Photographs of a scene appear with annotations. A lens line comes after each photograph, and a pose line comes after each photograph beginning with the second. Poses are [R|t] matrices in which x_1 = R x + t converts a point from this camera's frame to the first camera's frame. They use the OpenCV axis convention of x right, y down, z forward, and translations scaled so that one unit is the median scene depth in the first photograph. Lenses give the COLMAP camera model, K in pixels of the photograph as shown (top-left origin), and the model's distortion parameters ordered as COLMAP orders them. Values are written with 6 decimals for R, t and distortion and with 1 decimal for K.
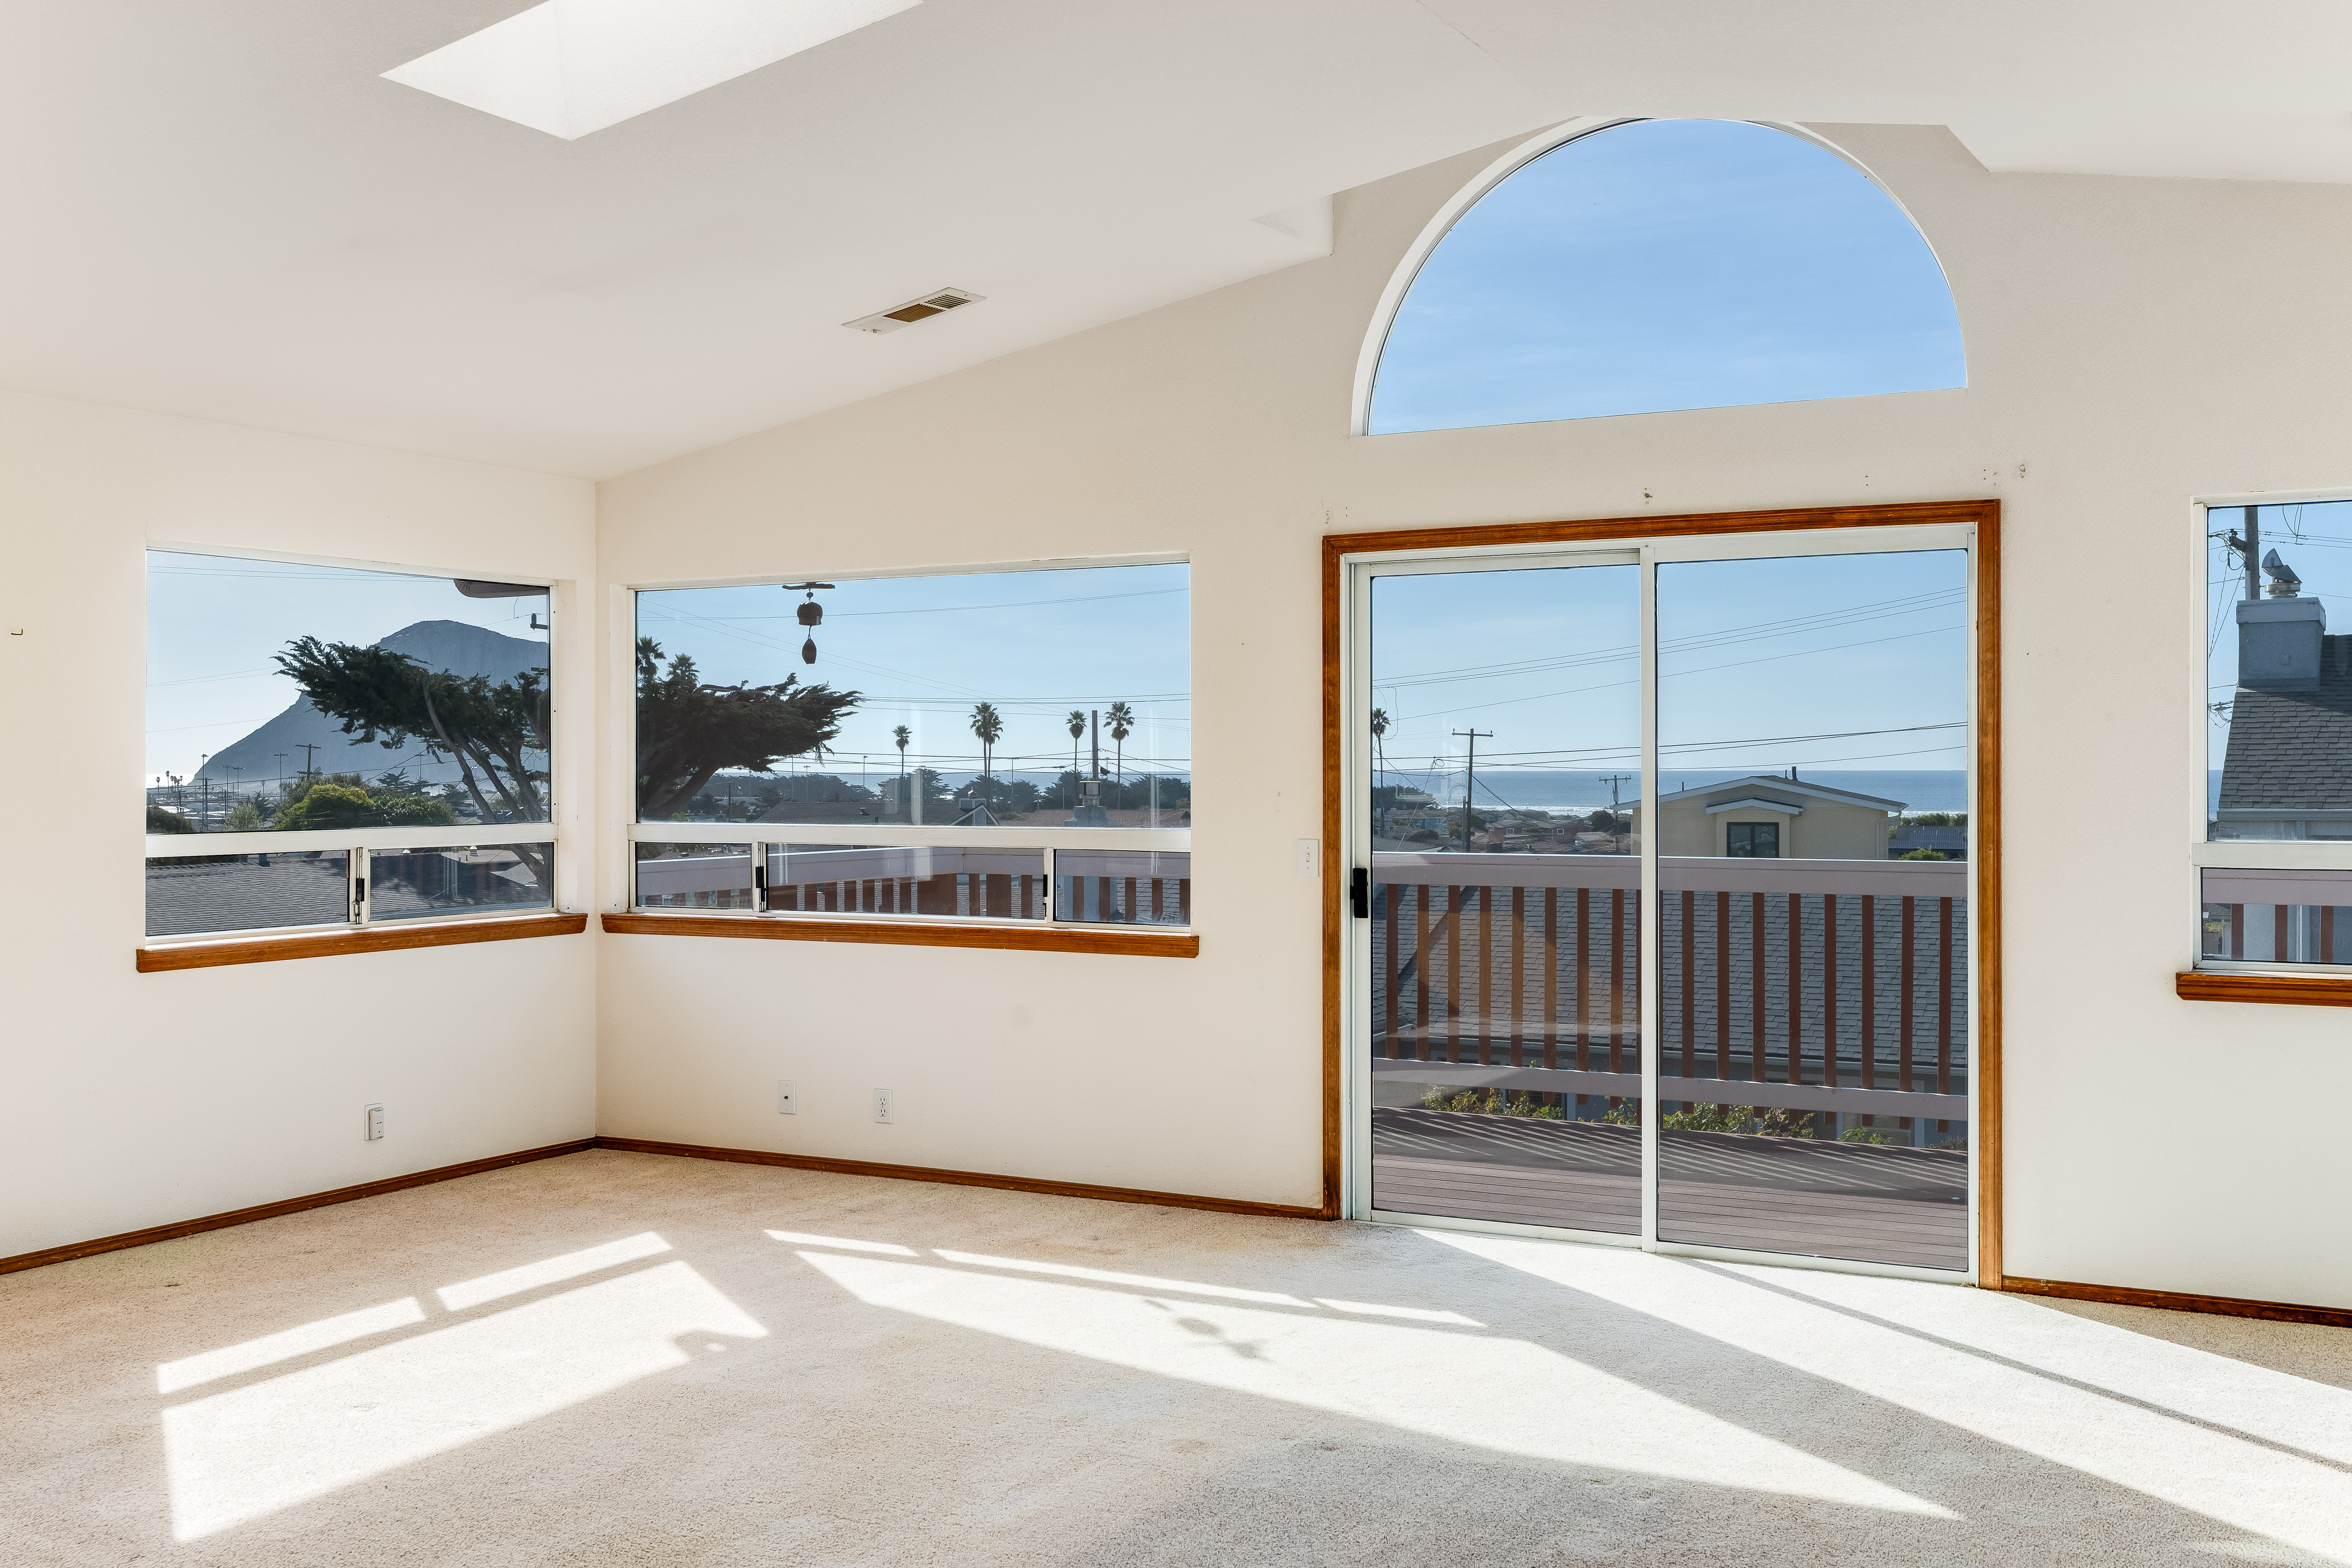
lens RADIAL K [[2316.7, 0, 1179.9], [0, 2316.7, 777.0], [0, 0, 1]] dist [0.006897, 0.000000]
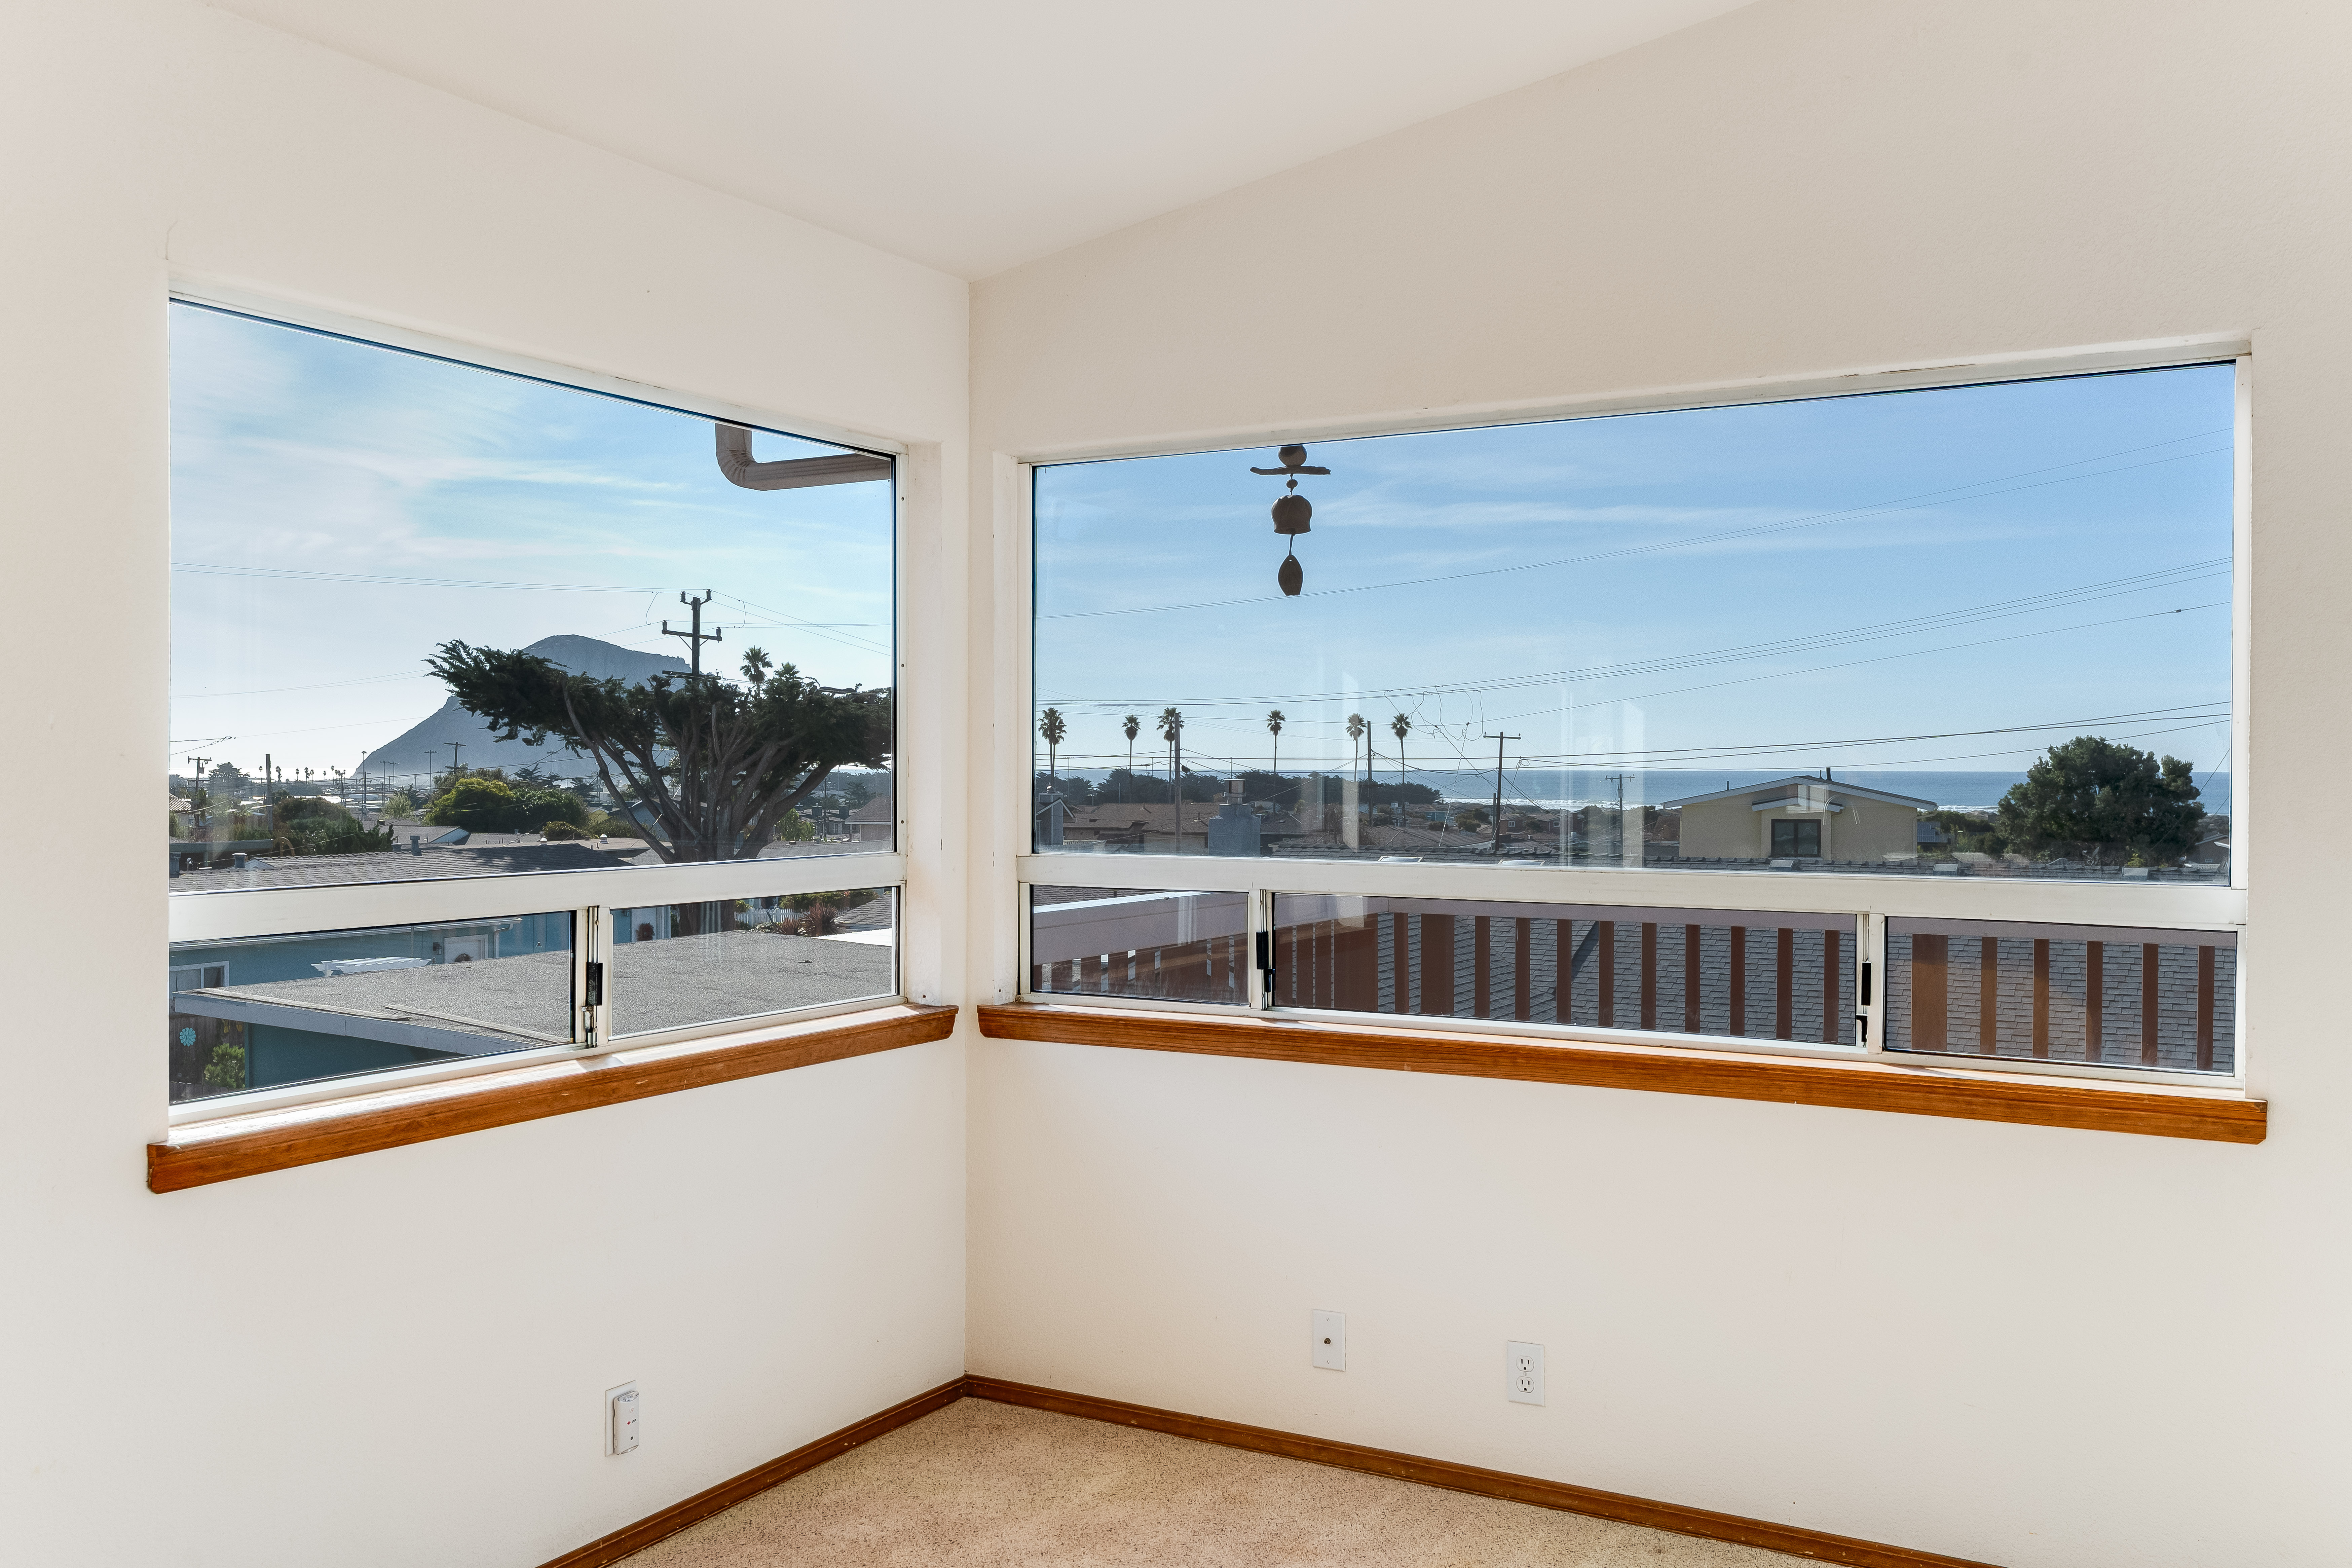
lens RADIAL K [[2016.6, 0, 1167.8], [0, 2016.6, 797.3], [0, 0, 1]] dist [0.003560, 0.029028]
pose [[0.999800, 0.004207, -0.019558, -0.037642], [-0.003982, 0.999926, 0.011515, -0.000178], [0.019605, -0.011434, 0.999742, 0.095068]]
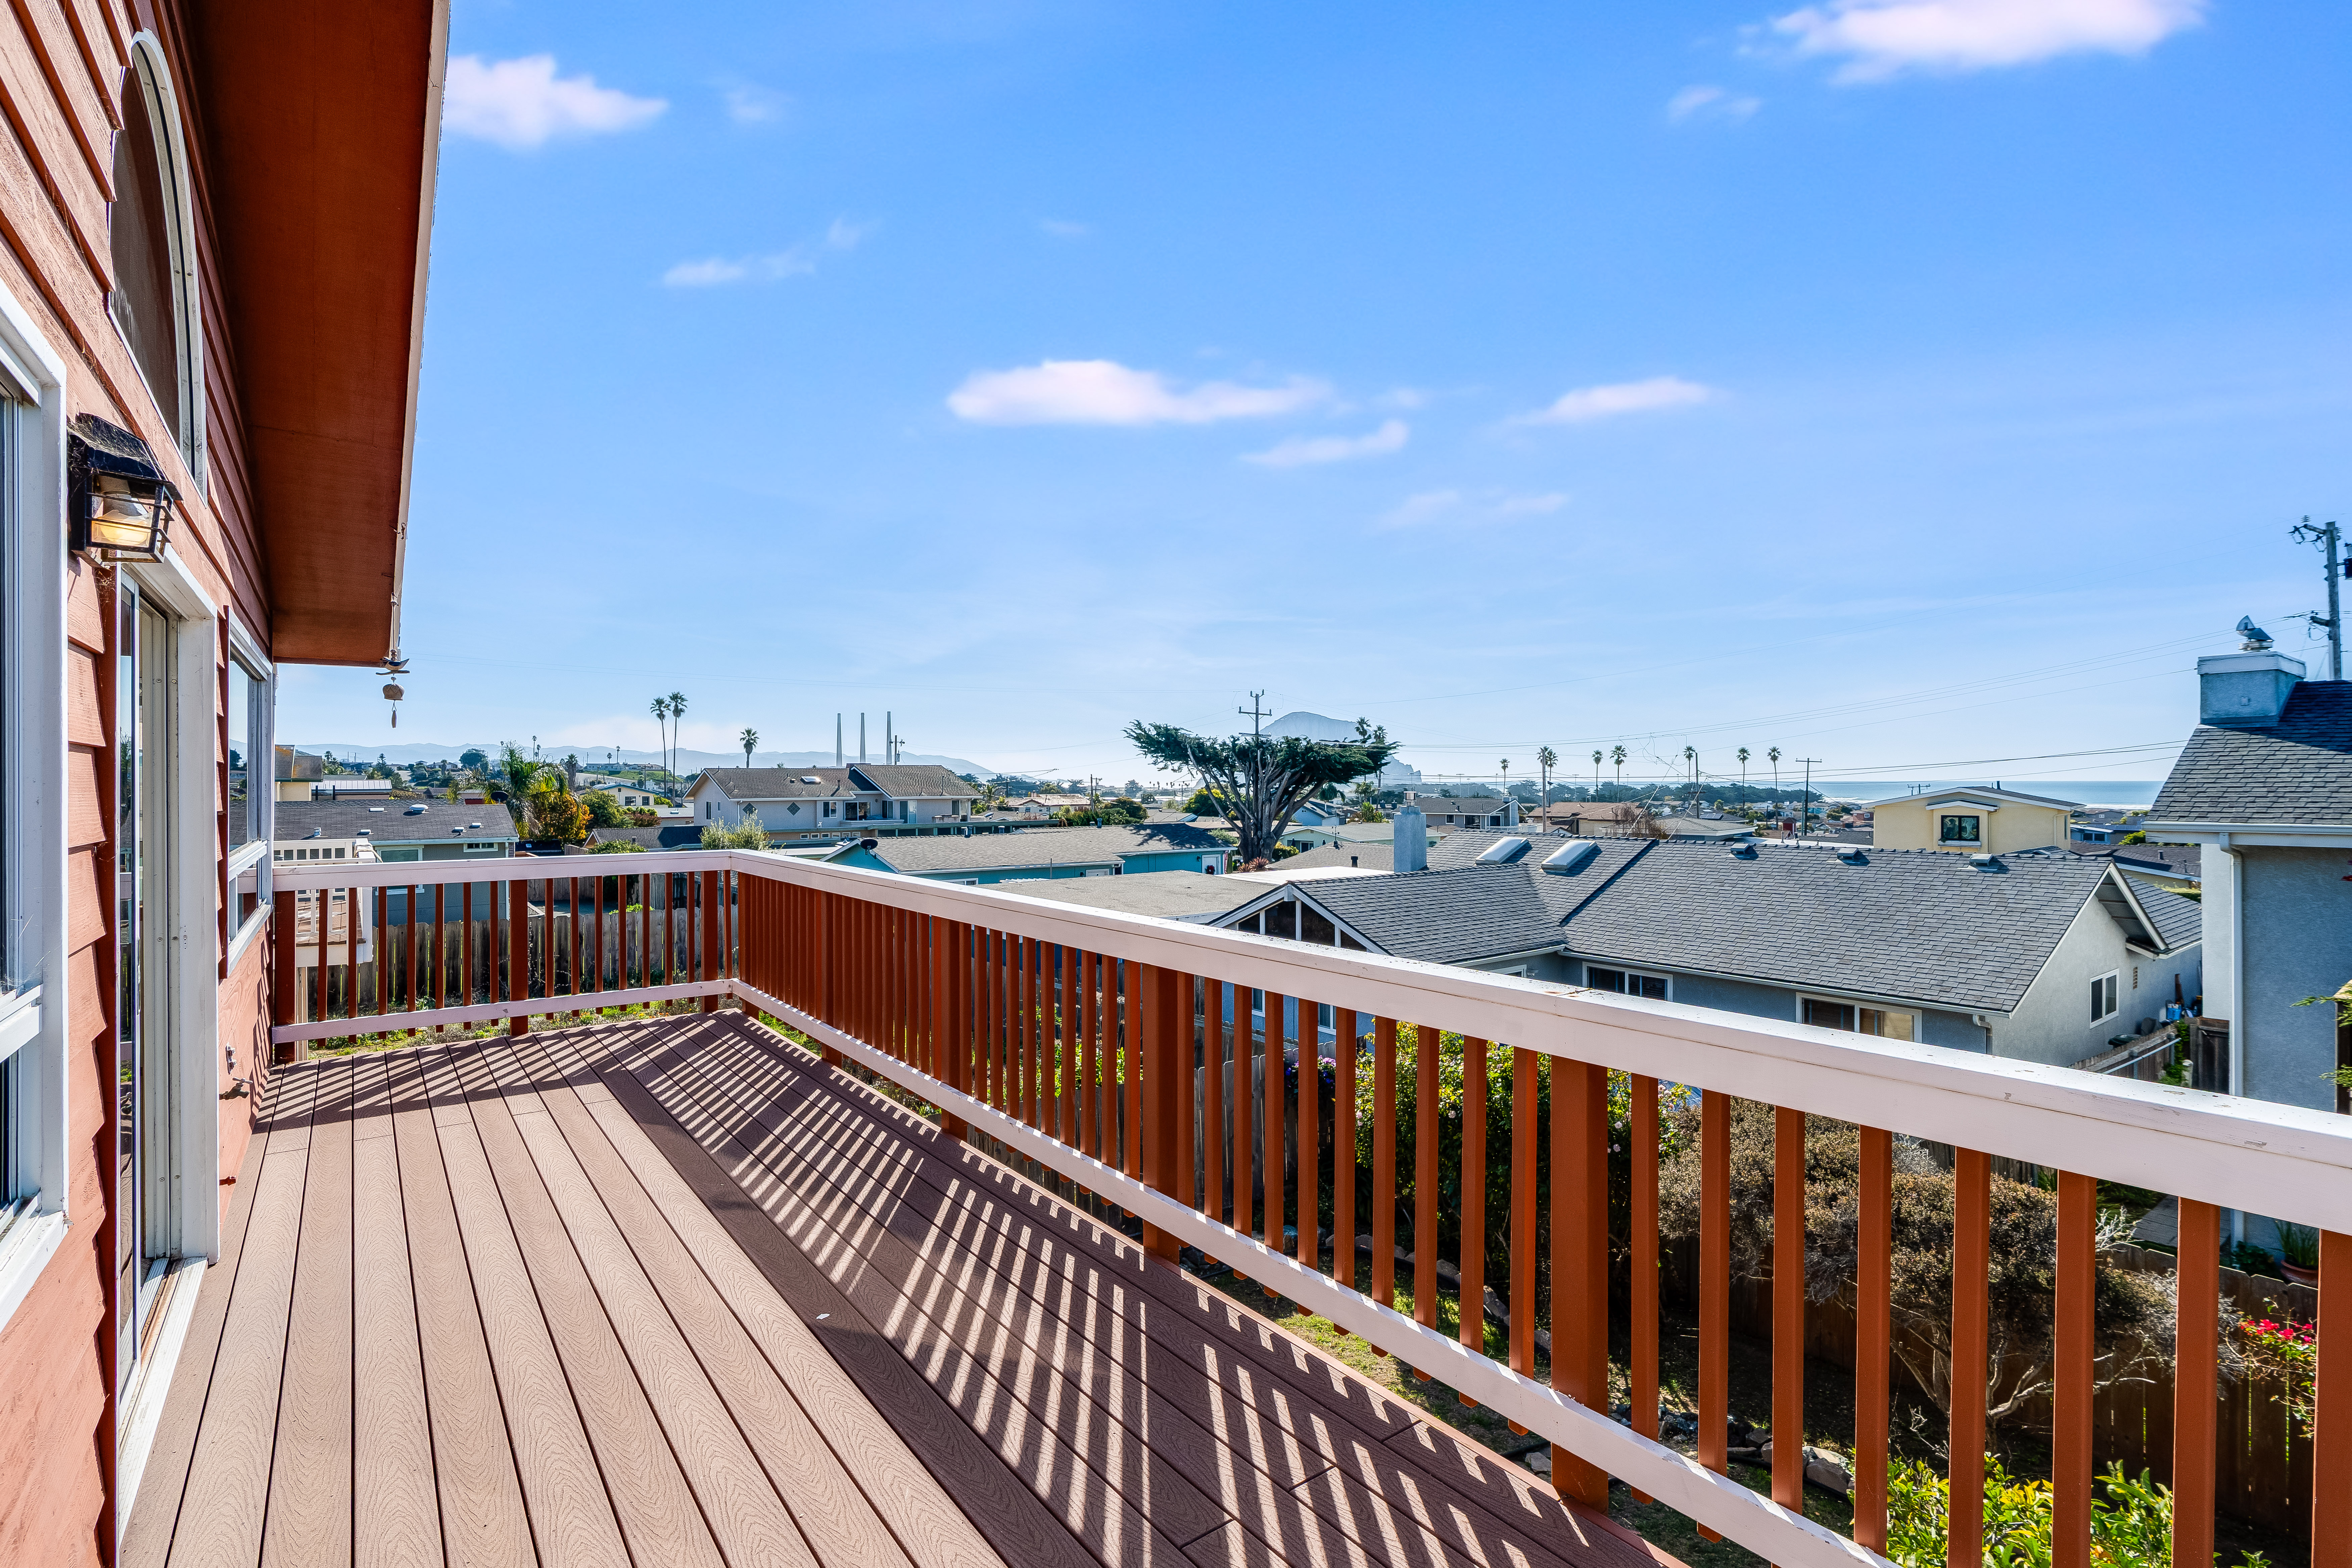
lens RADIAL K [[1111.8, 0, 1196.4], [0, 1111.8, 780.3], [0, 0, 1]] dist [0.007773, 0.000004]
pose [[0.915525, -0.000219, -0.402262, 0.114242], [-0.000921, 0.999996, -0.002639, -0.003267], [0.402261, 0.002787, 0.915521, 0.119963]]
